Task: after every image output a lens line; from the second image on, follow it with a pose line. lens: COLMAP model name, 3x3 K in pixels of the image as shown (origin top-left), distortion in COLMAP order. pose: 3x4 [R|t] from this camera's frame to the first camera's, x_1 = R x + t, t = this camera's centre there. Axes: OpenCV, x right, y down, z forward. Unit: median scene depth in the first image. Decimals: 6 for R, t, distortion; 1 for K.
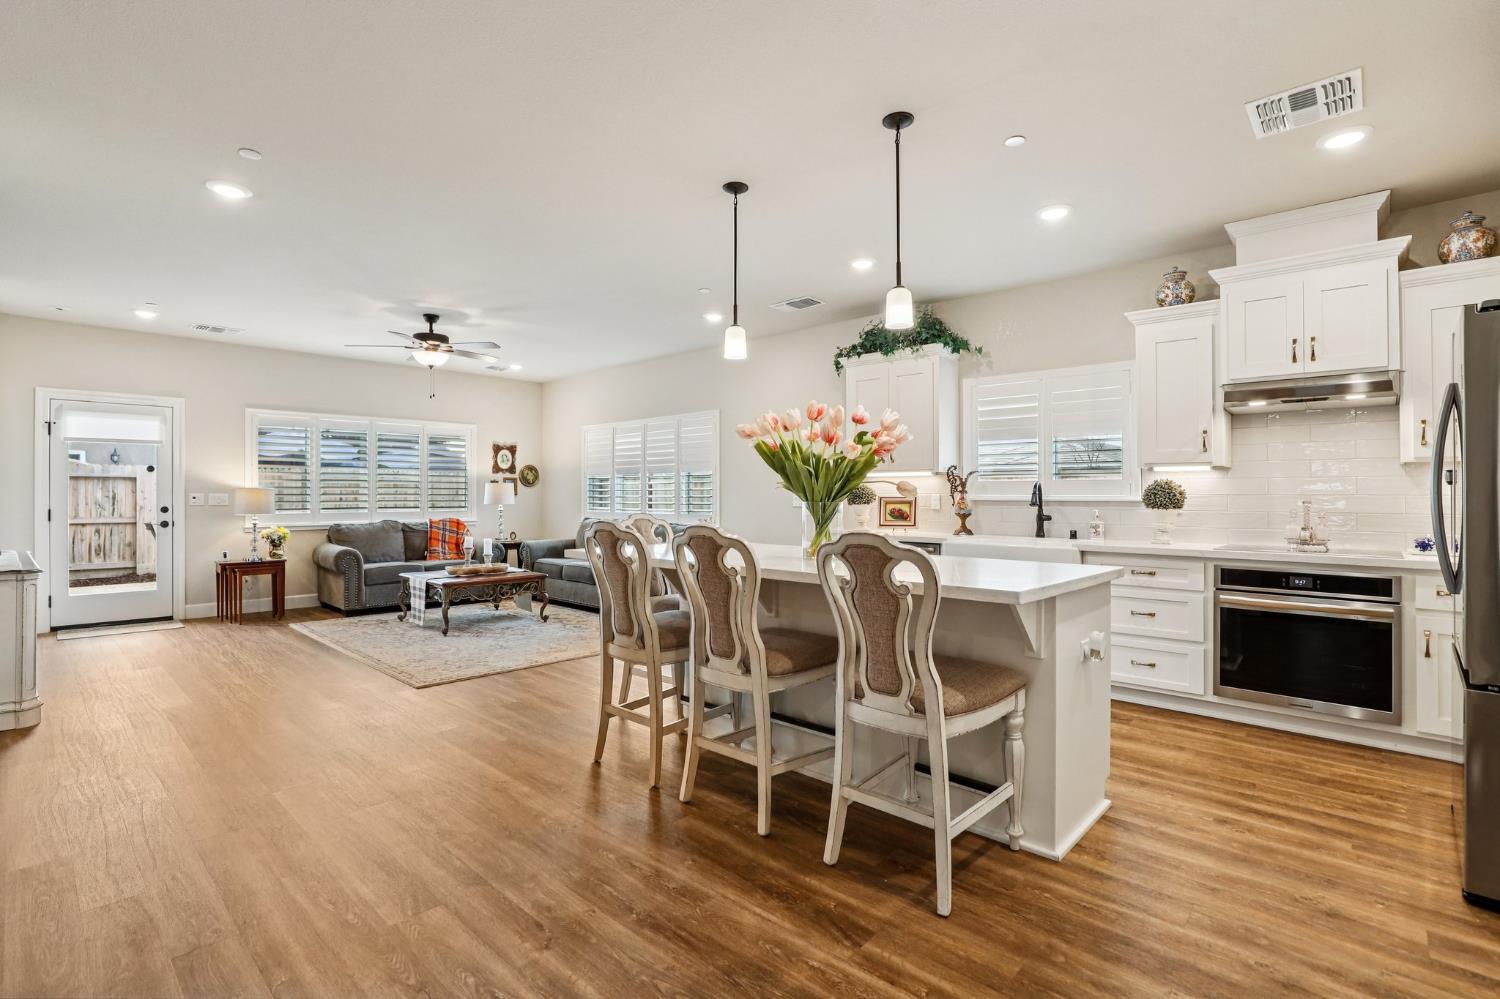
lens RADIAL K [[692.0, 0, 754.9], [0, 692.0, 504.1], [0, 0, 1]] dist [-0.025644, 0.003069]
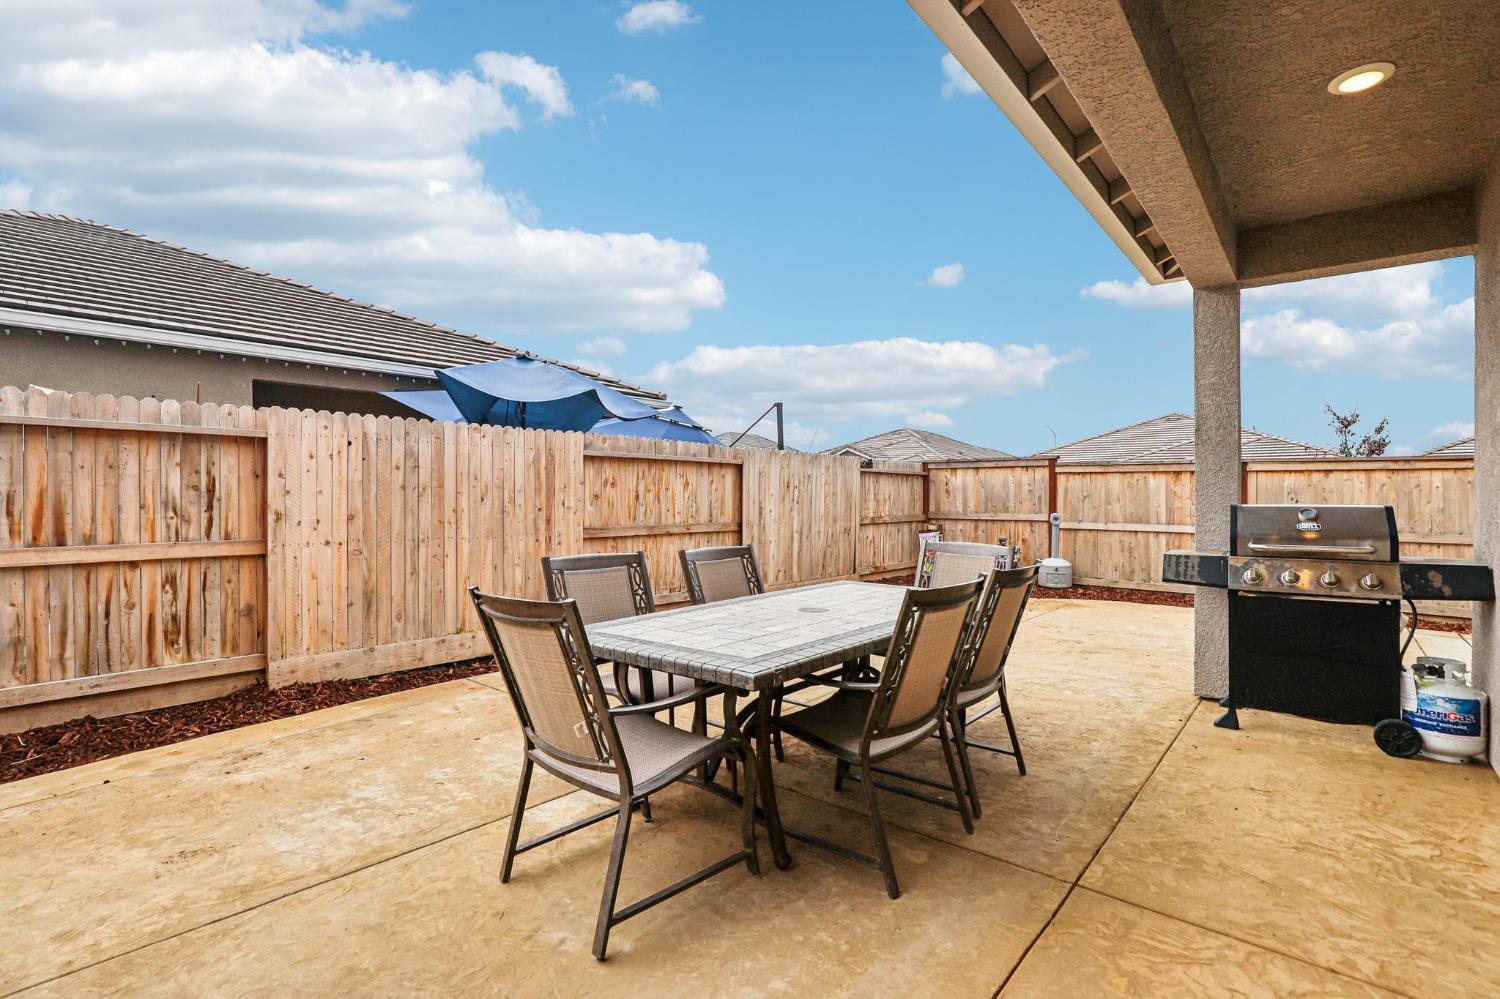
lens RADIAL K [[692.0, 0, 751.7], [0, 692.0, 502.6], [0, 0, 1]] dist [-0.025644, 0.003069]
pose [[0.999555, 0.003982, 0.029568, -0.866892], [-0.004013, 0.999991, 0.000995, -0.005259], [-0.029564, -0.001113, 0.999562, 0.807651]]
